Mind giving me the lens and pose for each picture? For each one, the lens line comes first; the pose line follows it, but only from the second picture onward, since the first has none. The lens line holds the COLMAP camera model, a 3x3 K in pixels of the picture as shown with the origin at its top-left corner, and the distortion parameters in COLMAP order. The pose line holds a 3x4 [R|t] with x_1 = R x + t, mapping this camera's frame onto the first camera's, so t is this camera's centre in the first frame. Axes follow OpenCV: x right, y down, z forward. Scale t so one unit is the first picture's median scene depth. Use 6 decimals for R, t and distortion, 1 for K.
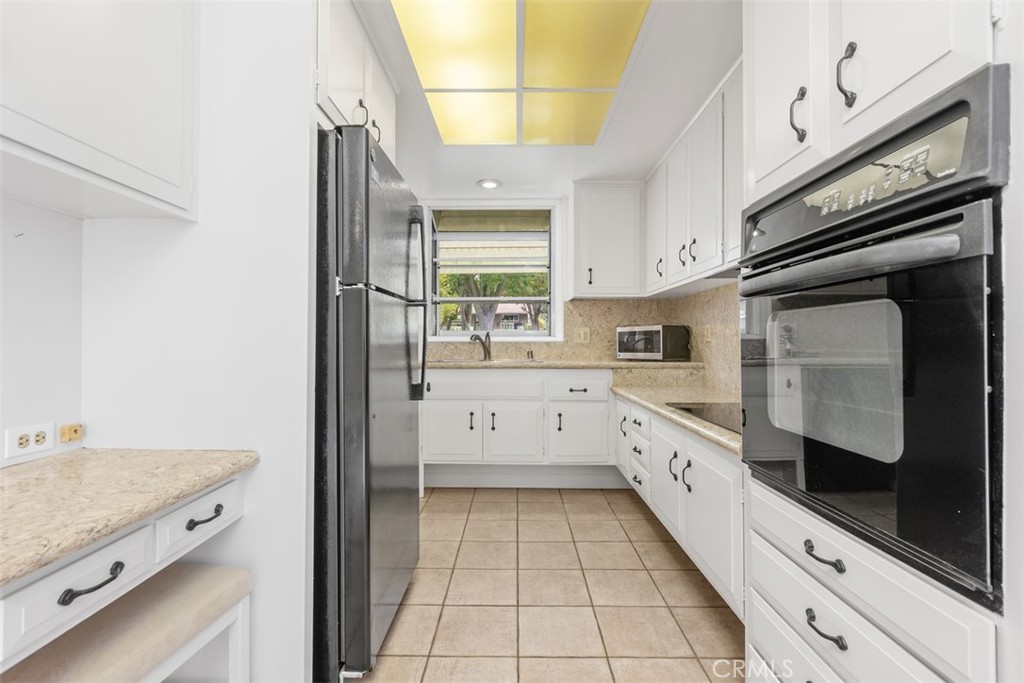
lens RADIAL K [[458.8, 0, 512.4], [0, 458.8, 340.7], [0, 0, 1]] dist [0.005432, -0.000969]
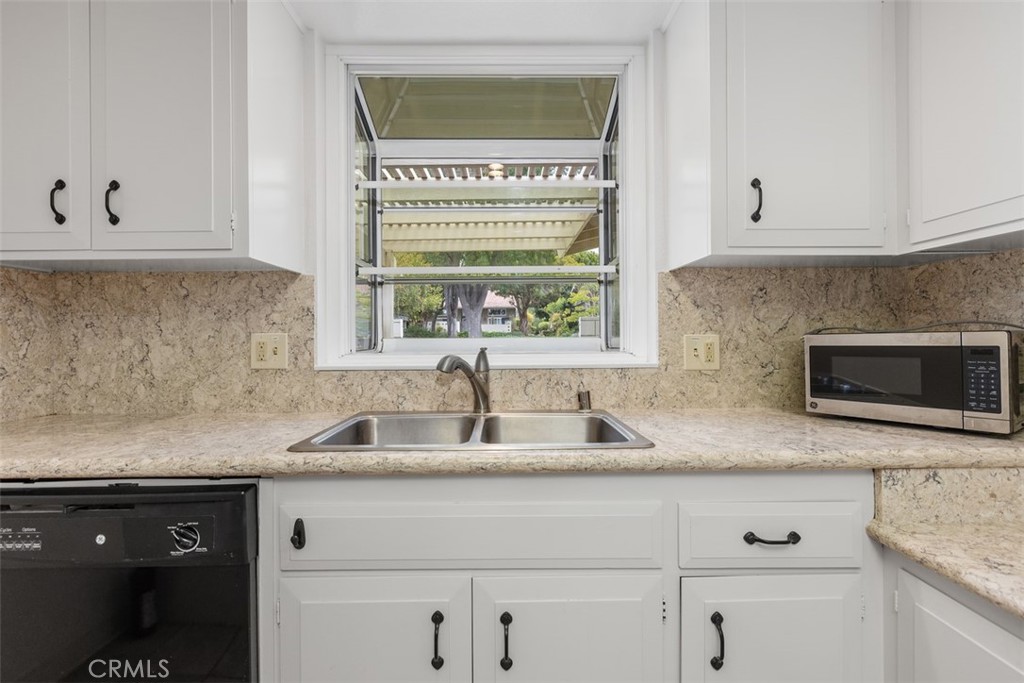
lens RADIAL K [[458.8, 0, 512.4], [0, 458.8, 338.7], [0, 0, 1]] dist [0.005432, -0.000969]
pose [[0.999556, -0.007766, 0.028750, -0.037337], [0.007538, 0.999939, 0.008049, -0.028318], [-0.028811, -0.007829, 0.999554, 0.569152]]
